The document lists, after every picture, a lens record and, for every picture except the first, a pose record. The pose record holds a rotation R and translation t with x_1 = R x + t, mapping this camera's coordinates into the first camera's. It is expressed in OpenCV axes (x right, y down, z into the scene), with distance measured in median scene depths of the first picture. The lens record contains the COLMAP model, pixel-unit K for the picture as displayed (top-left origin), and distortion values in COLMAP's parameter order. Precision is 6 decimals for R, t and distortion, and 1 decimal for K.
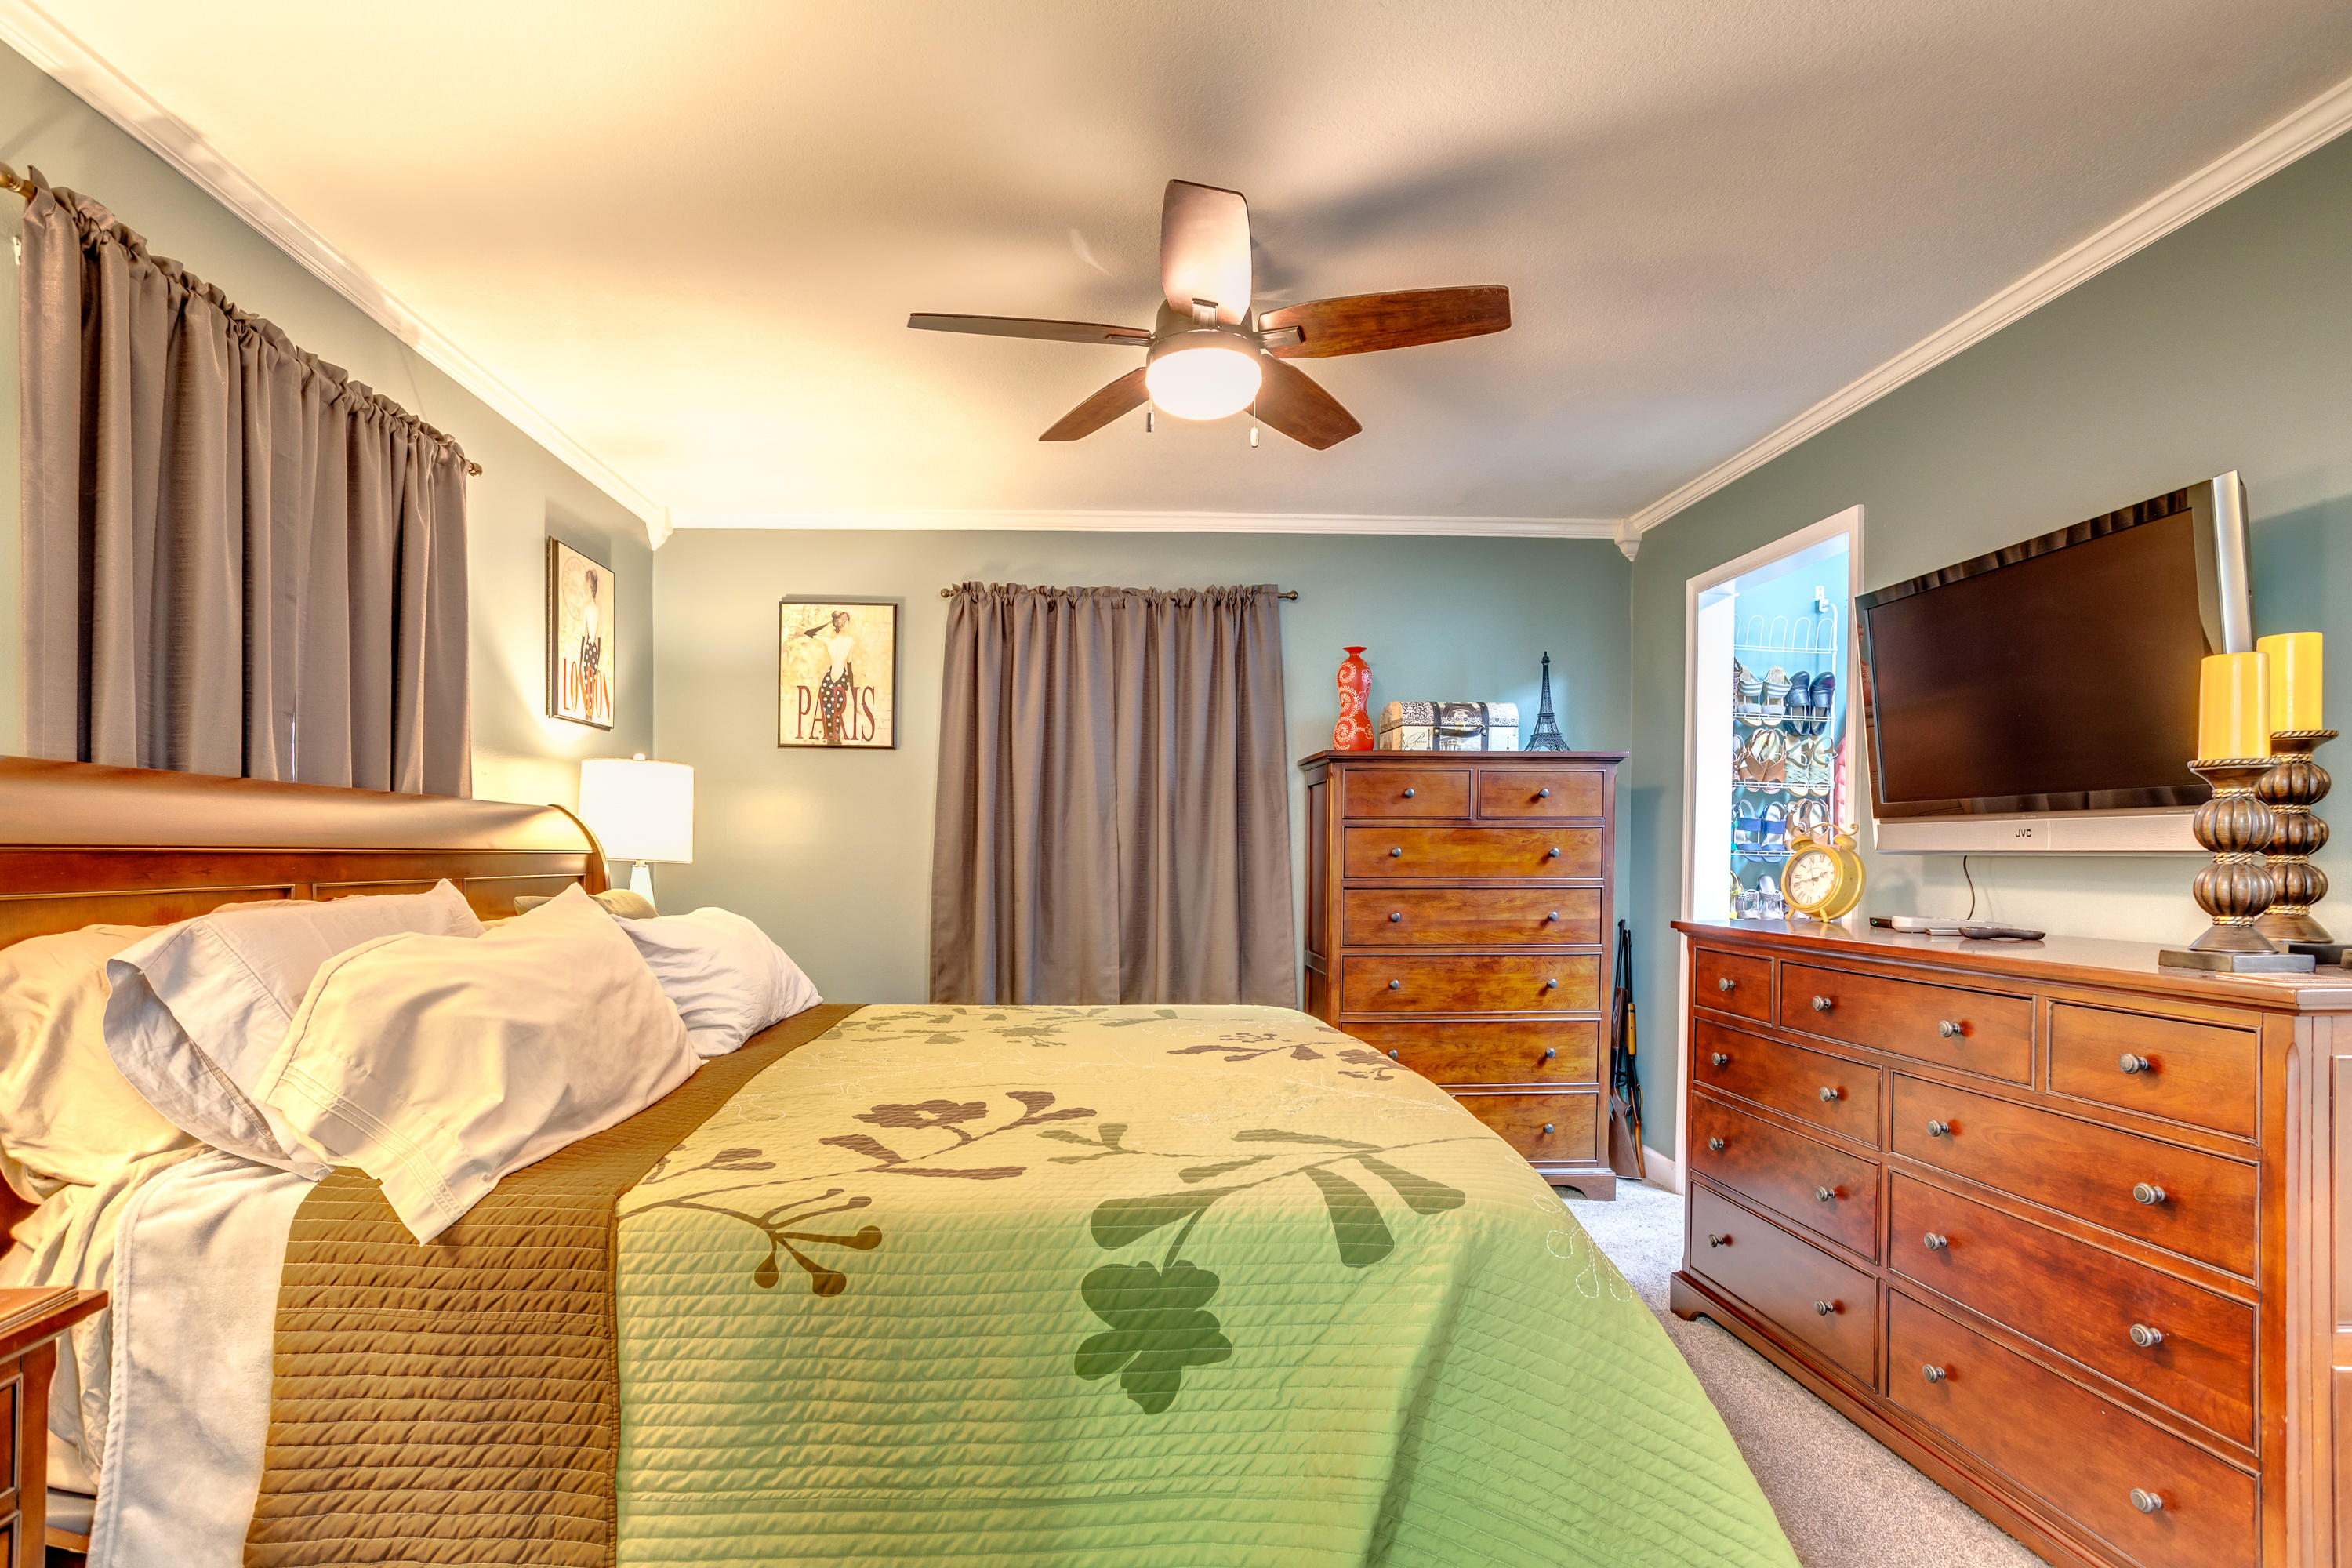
lens RADIAL K [[1133.4, 0, 1176.0], [0, 1133.4, 784.0], [0, 0, 1]] dist [-0.058425, 0.039865]
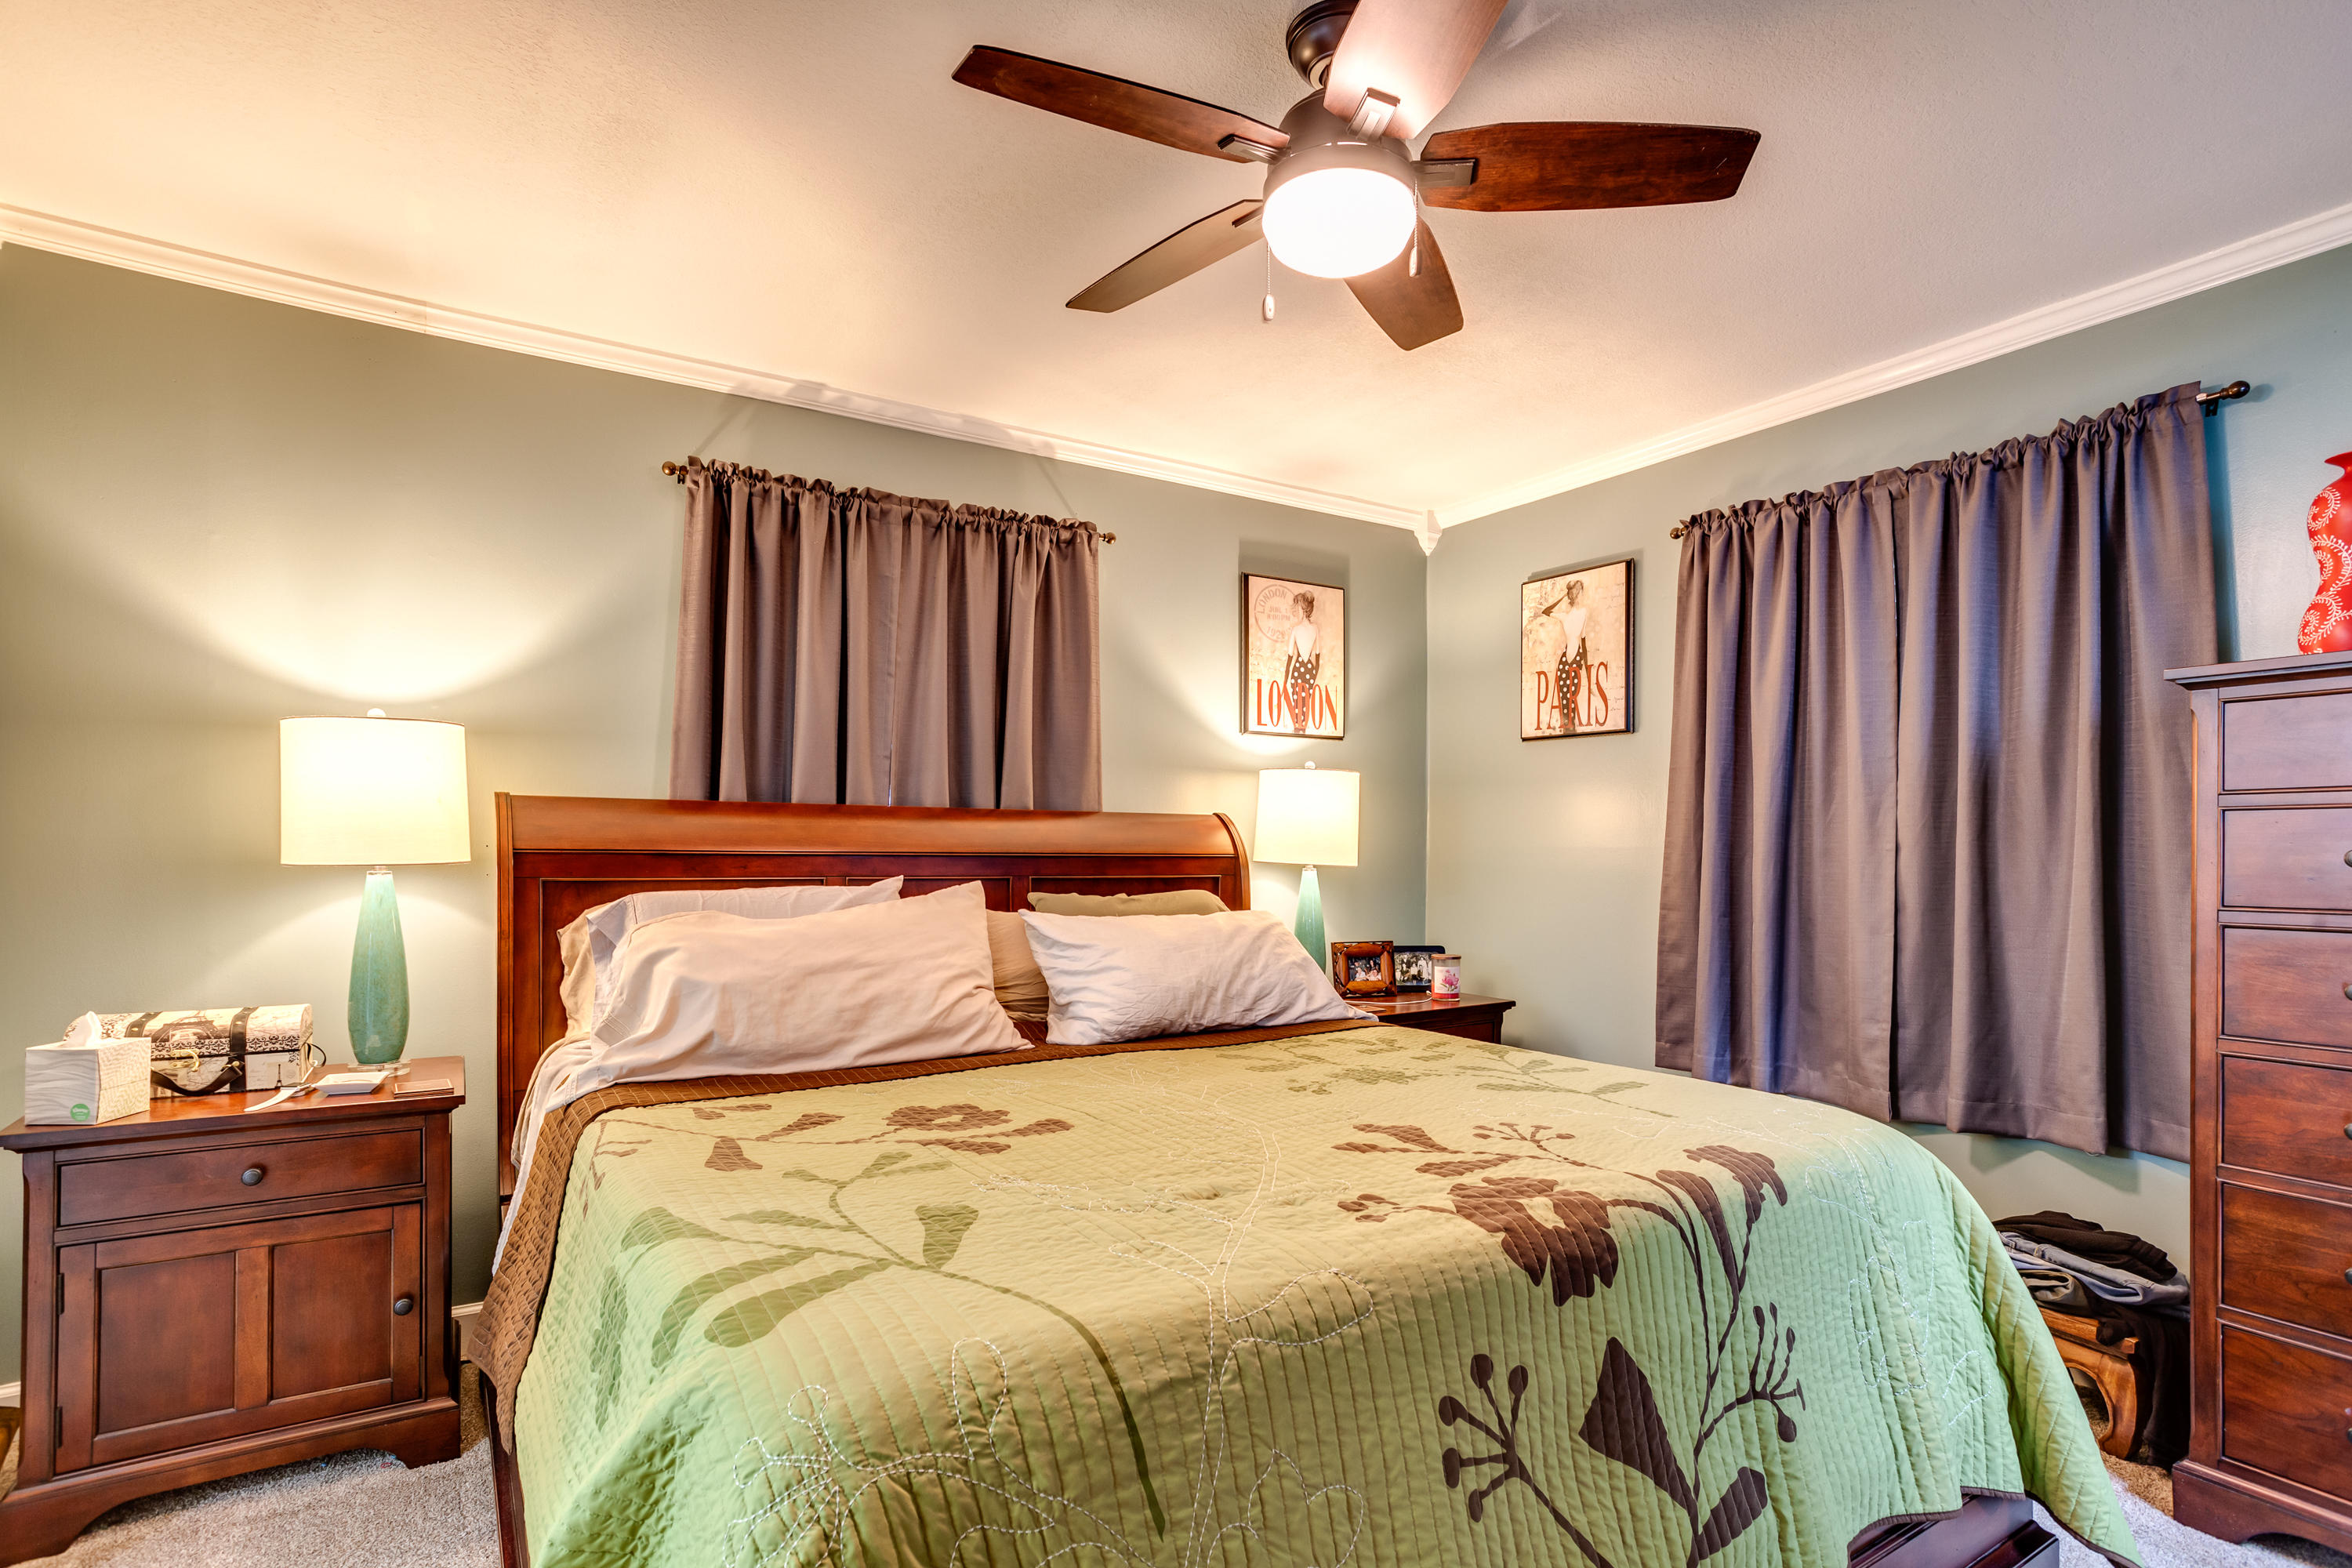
lens RADIAL K [[1176.5, 0, 1160.4], [0, 1176.5, 794.0], [0, 0, 1]] dist [-0.058367, 0.039553]
pose [[0.501427, -0.041525, -0.864203, 0.369762], [0.049423, 0.998591, -0.019306, 0.016179], [0.863787, -0.033031, 0.502773, 0.305104]]
